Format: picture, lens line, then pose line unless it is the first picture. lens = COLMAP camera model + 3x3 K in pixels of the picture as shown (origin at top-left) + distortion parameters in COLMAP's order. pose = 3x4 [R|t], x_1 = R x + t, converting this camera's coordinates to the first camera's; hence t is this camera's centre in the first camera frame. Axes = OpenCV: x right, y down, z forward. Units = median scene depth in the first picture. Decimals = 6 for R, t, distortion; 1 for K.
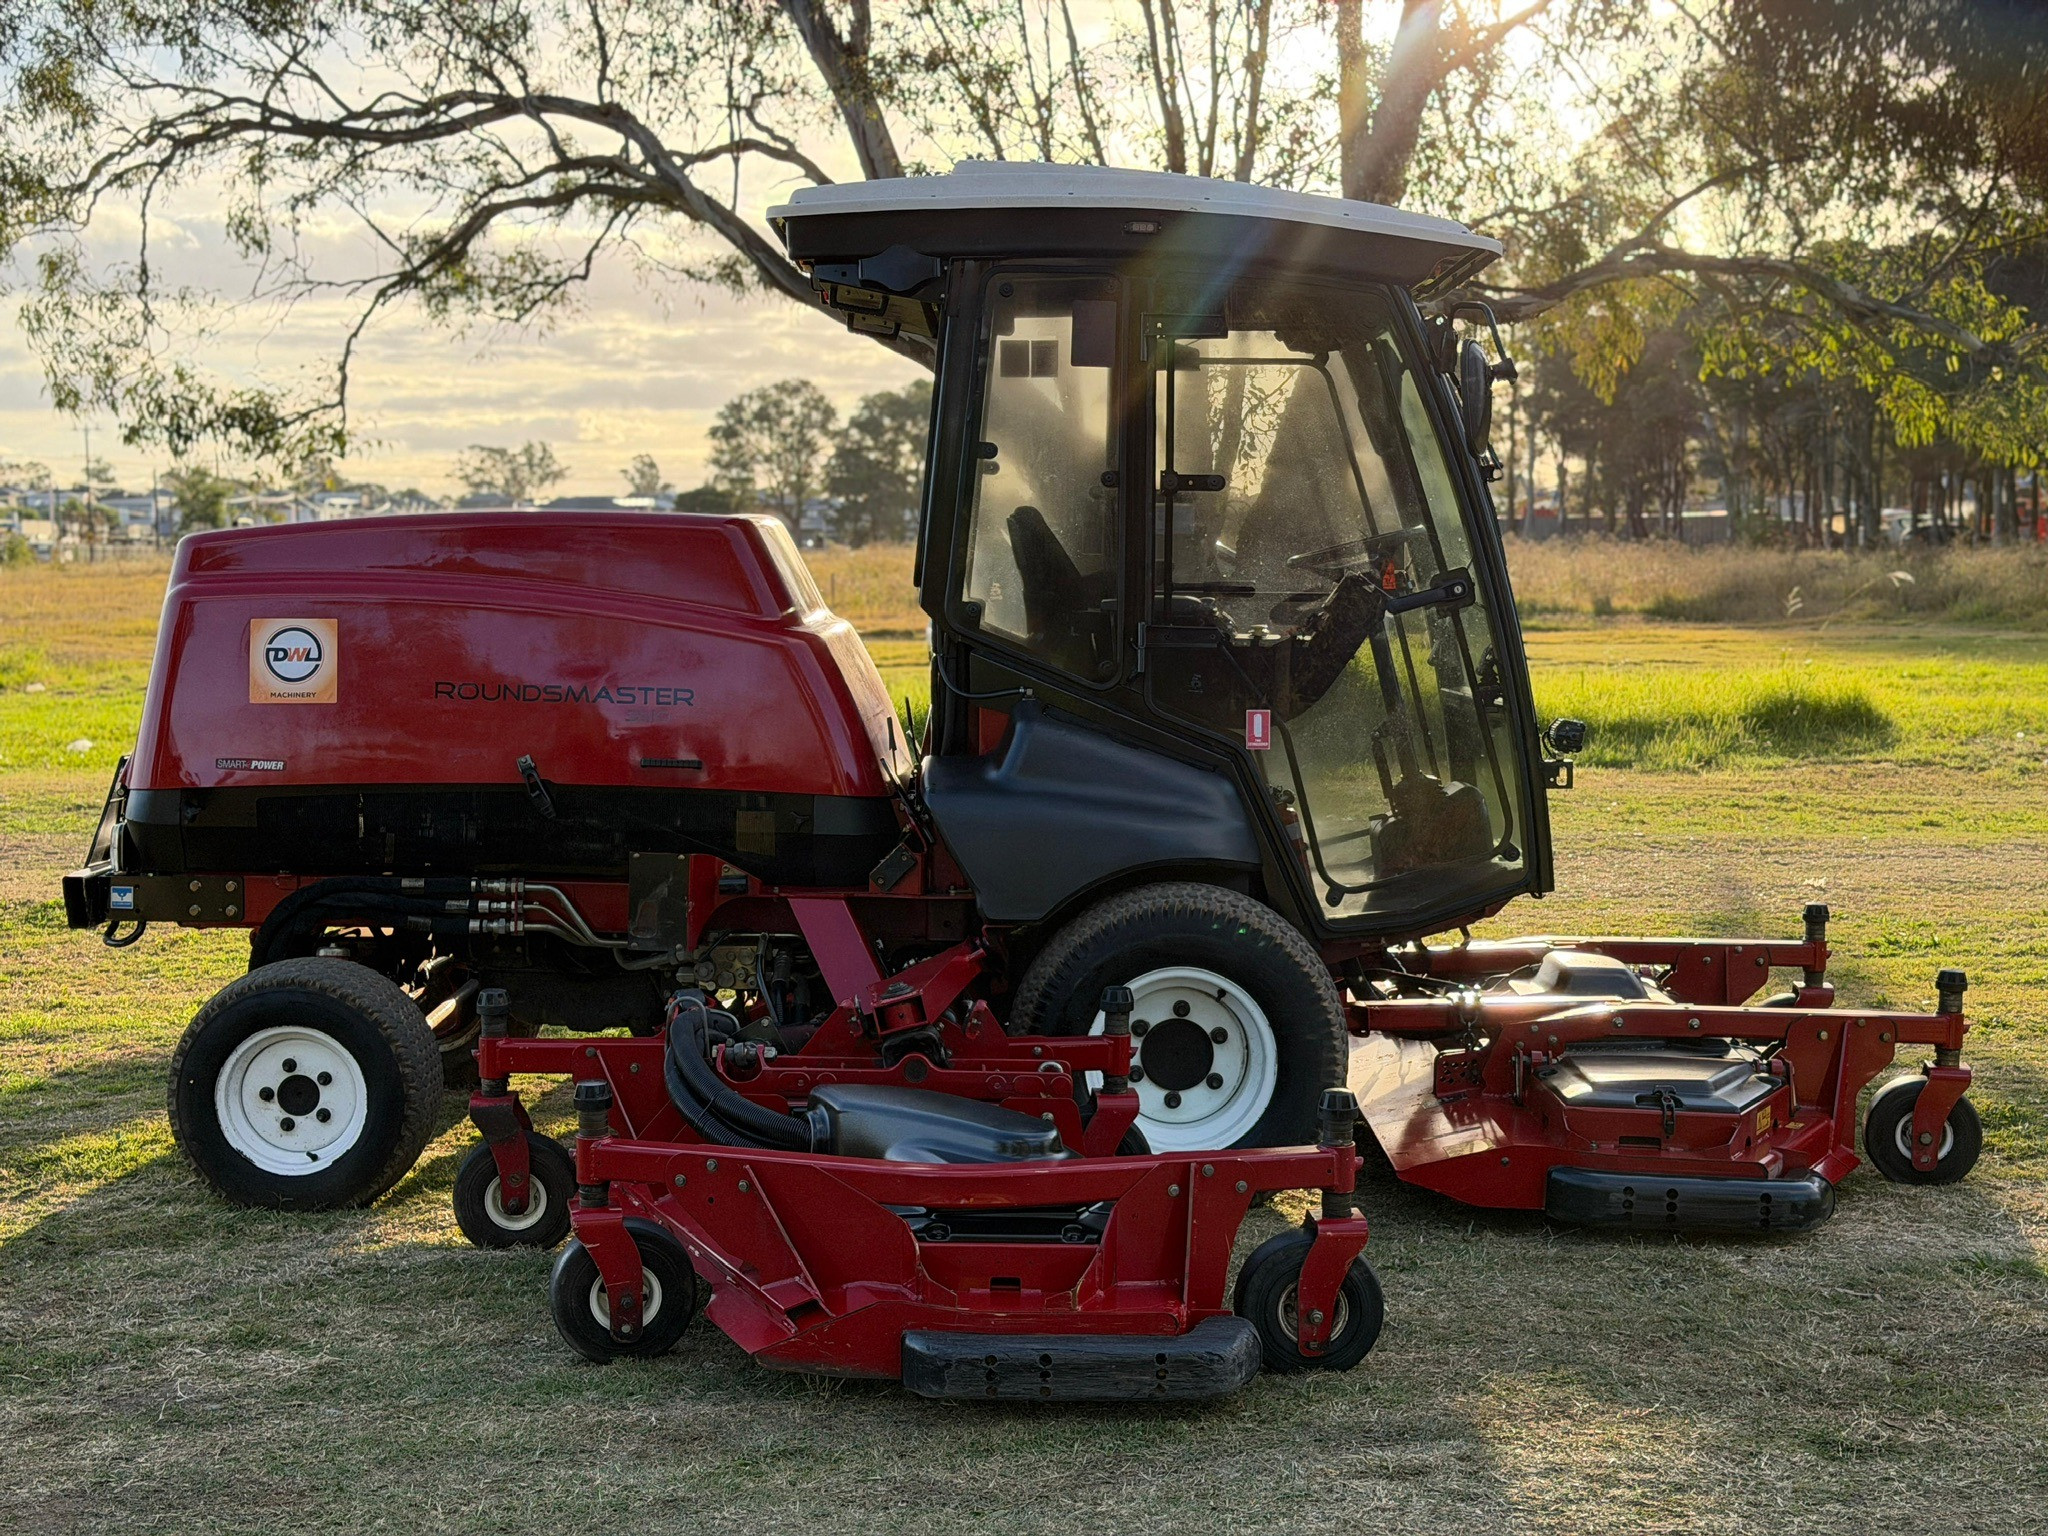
lens RADIAL K [[2865.8, 0, 1020.0], [0, 2865.8, 785.7], [0, 0, 1]] dist [0.227127, -0.650713]
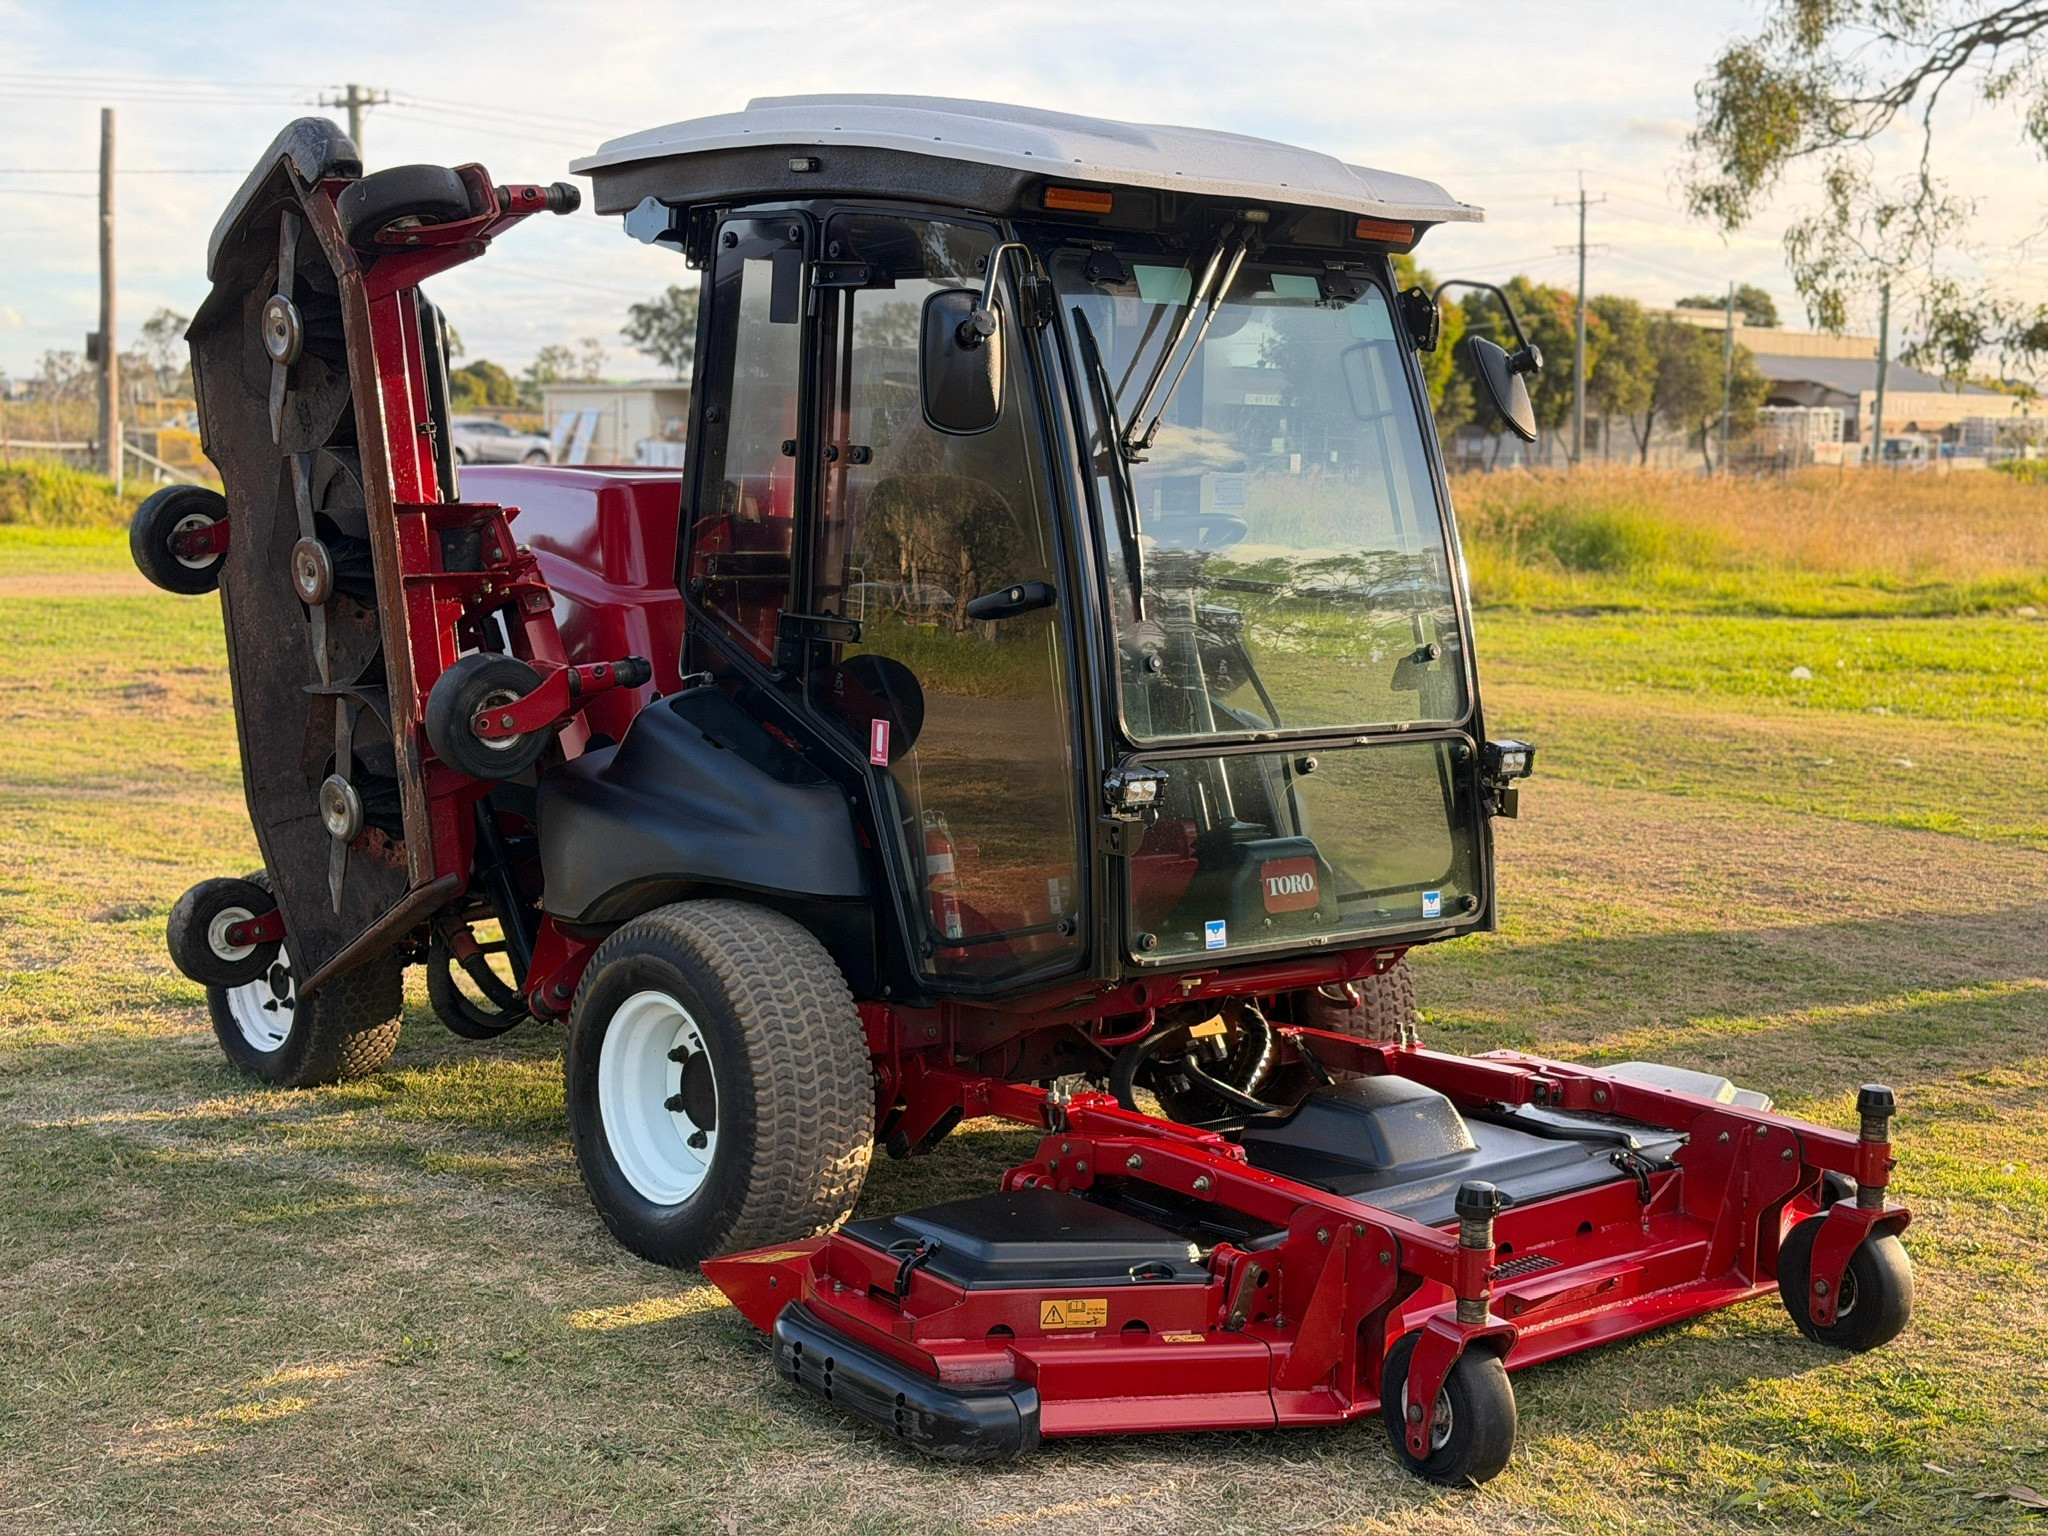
lens RADIAL K [[2865.8, 0, 1020.0], [0, 2865.8, 785.7], [0, 0, 1]] dist [0.227127, -0.650713]
pose [[0.645696, 0.110227, -0.755597, 0.755111], [-0.084637, 0.993760, 0.072644, -0.072065], [0.758890, 0.017045, 0.650996, 0.463012]]
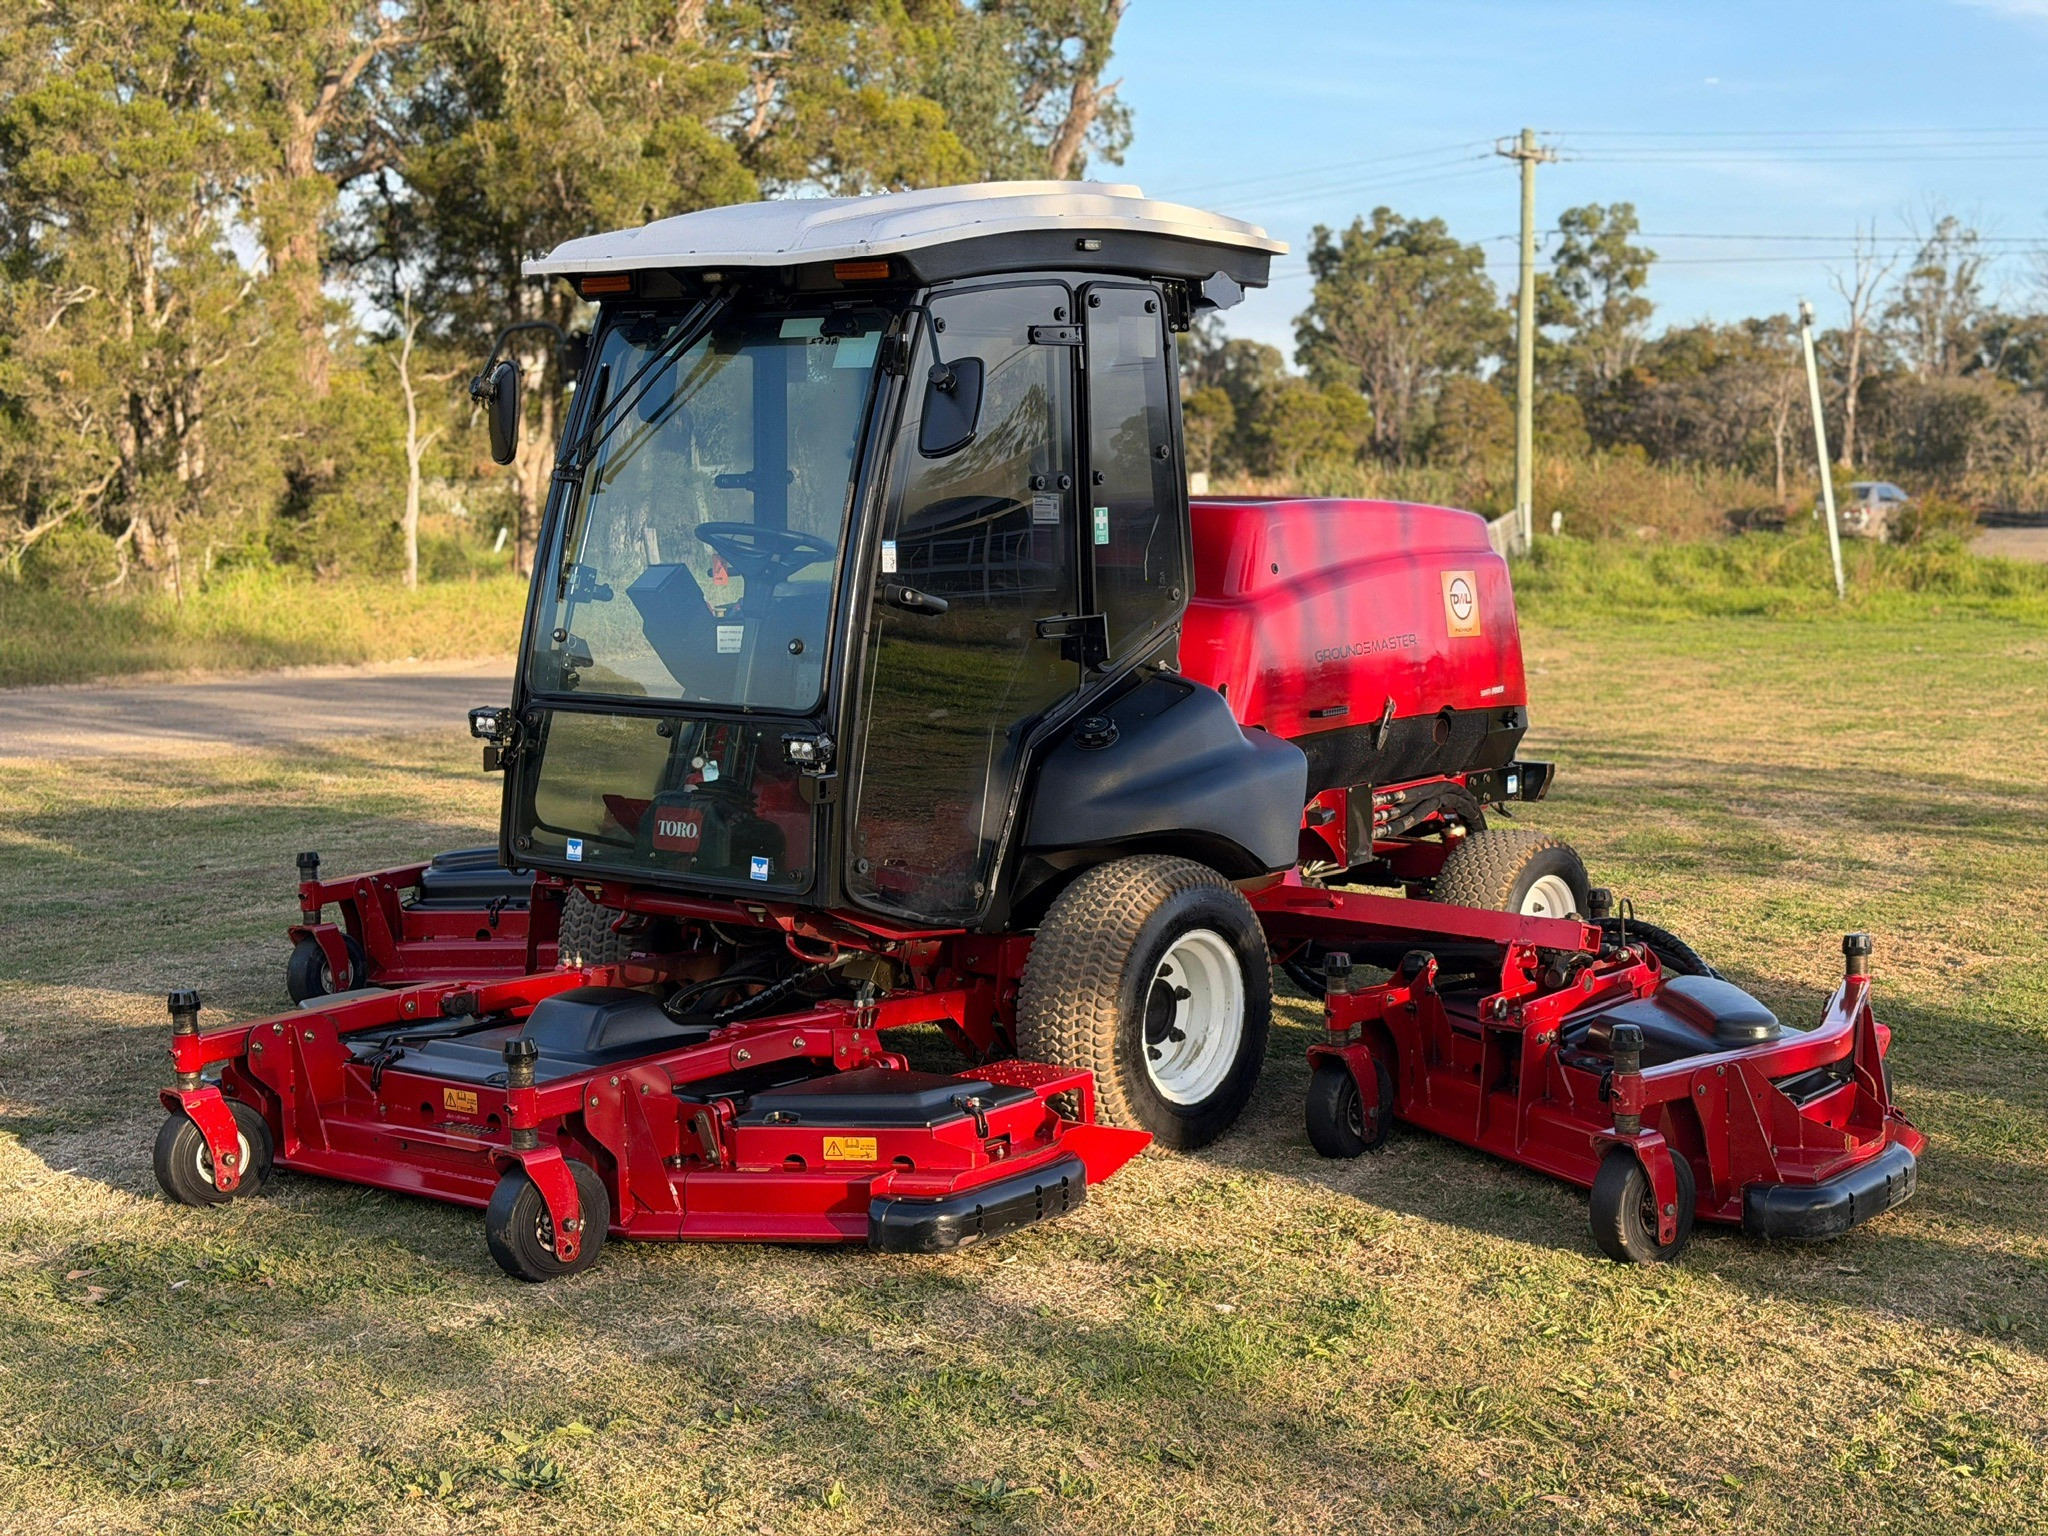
lens RADIAL K [[2865.8, 0, 1020.0], [0, 2865.8, 785.7], [0, 0, 1]] dist [0.227127, -0.650713]
pose [[-0.635305, 0.088818, -0.767137, 0.875078], [-0.051921, 0.986204, 0.157180, -0.170428], [0.770514, 0.139688, -0.621929, 1.801338]]
